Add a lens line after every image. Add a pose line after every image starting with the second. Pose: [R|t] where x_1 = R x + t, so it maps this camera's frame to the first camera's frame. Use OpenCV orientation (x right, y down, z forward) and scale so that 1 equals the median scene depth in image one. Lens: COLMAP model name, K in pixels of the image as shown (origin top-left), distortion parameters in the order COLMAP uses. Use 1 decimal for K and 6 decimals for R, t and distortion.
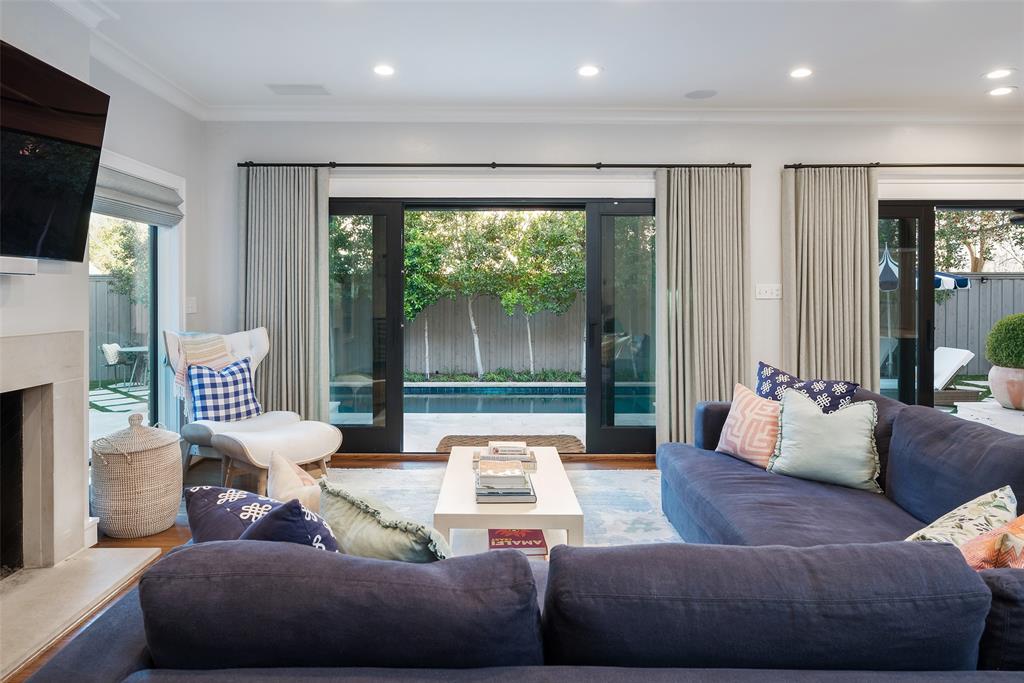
lens RADIAL K [[611.7, 0, 521.6], [0, 611.7, 288.7], [0, 0, 1]] dist [0.000359, 0.000113]
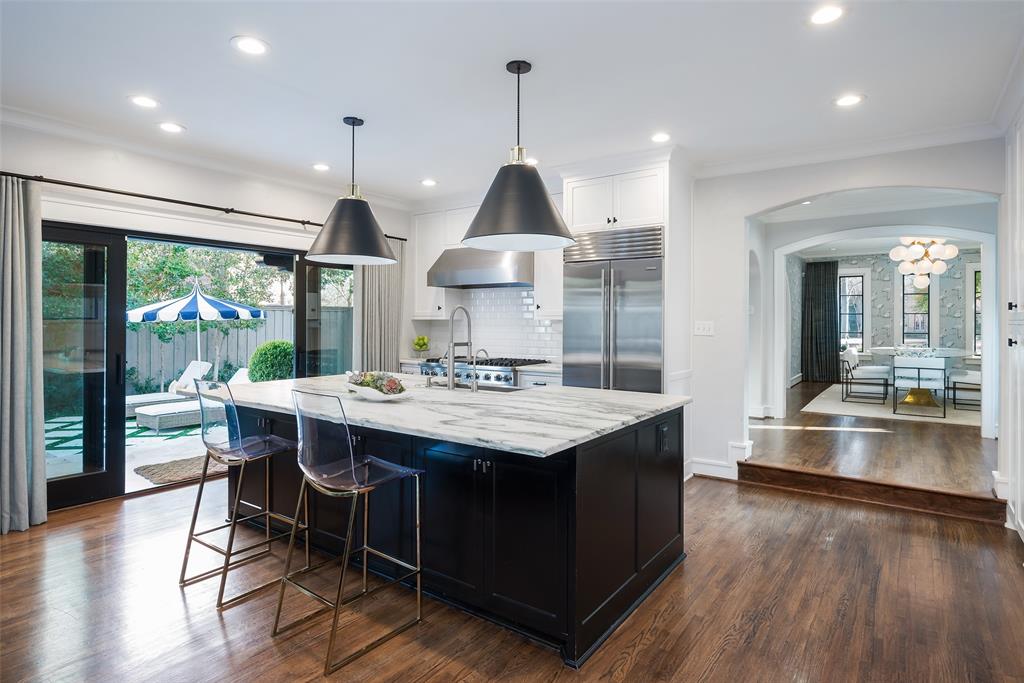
lens RADIAL K [[552.0, 0, 508.0], [0, 552.0, 322.0], [0, 0, 1]] dist [-0.002148, -0.000377]
pose [[0.559523, -0.002129, 0.828812, 0.300149], [-0.005954, 0.999961, 0.006588, -0.008668], [-0.828793, -0.008621, 0.559489, 0.013840]]
